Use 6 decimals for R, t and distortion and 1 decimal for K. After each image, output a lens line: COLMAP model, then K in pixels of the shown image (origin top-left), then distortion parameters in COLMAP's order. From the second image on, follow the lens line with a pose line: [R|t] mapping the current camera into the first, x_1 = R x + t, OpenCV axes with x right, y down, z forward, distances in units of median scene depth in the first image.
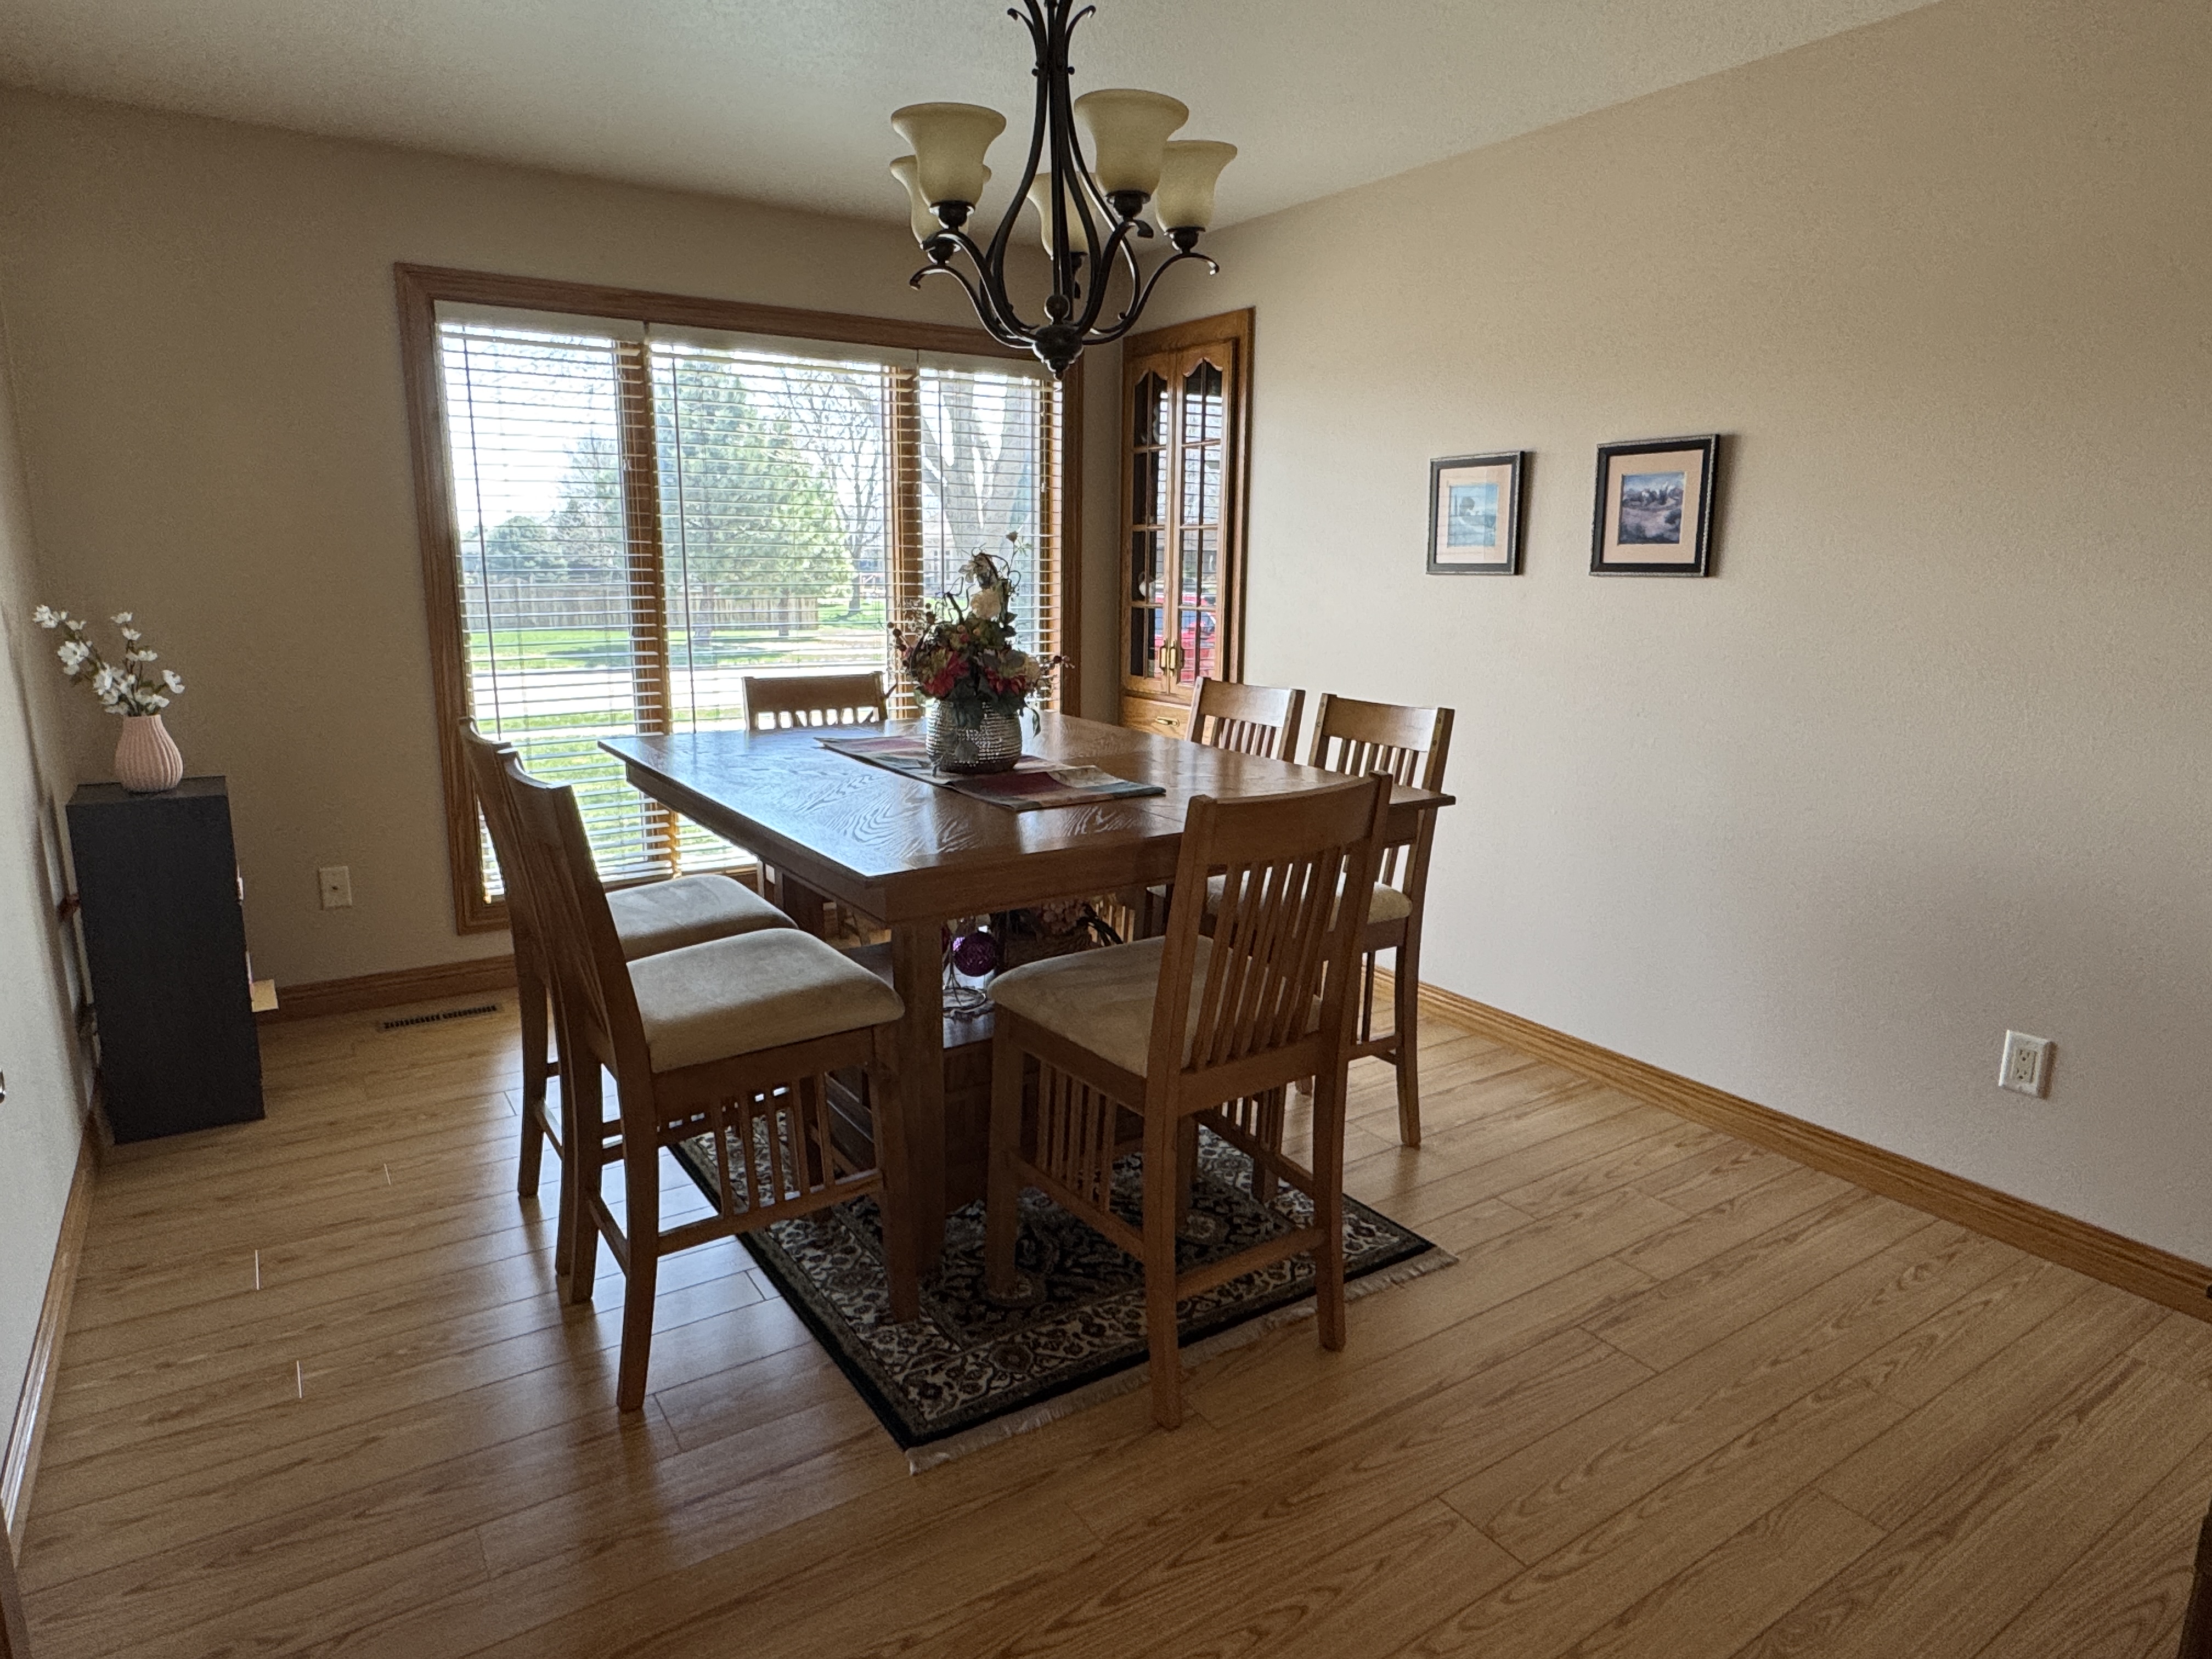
lens RADIAL K [[1291.6, 0, 1097.0], [0, 1291.6, 832.9], [0, 0, 1]] dist [-0.001017, -0.000039]
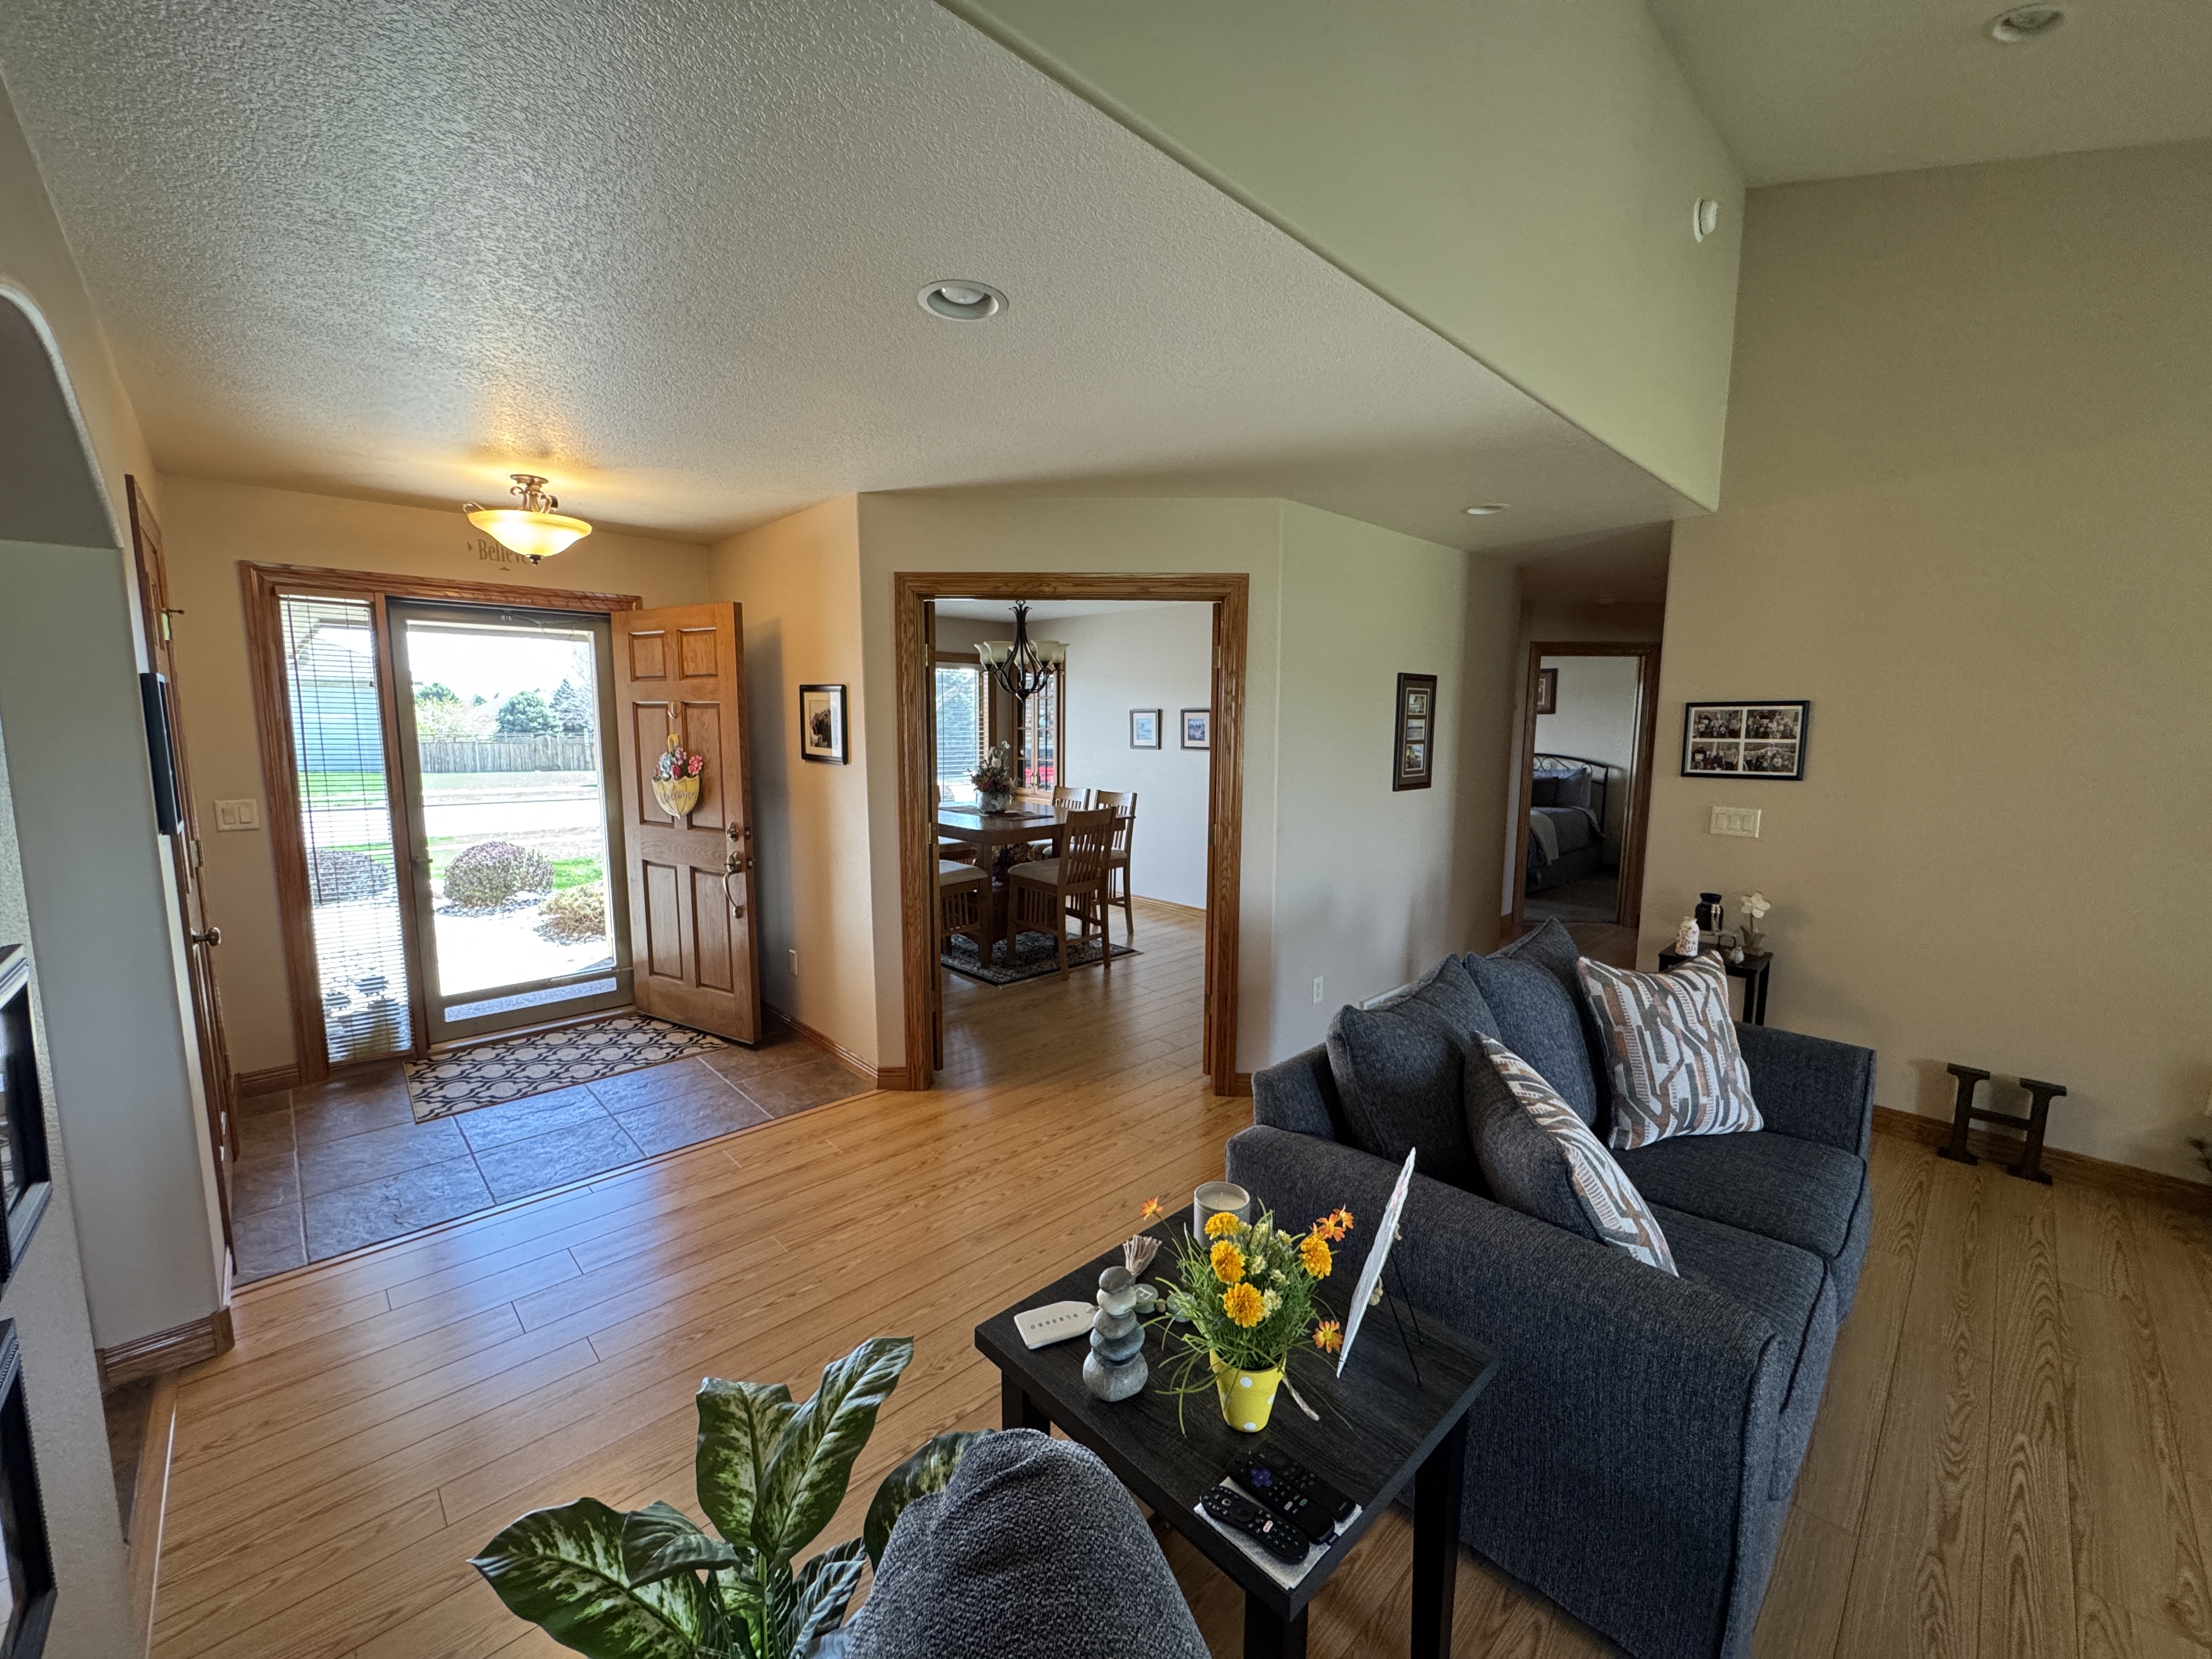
lens RADIAL K [[884.9, 0, 1107.8], [0, 884.9, 830.0], [0, 0, 1]] dist [-0.003208, 0.000491]
pose [[0.981546, -0.025773, 0.189480, -0.207649], [0.041122, 0.996142, -0.077526, 0.157683], [-0.186751, 0.083887, 0.978819, -1.097570]]
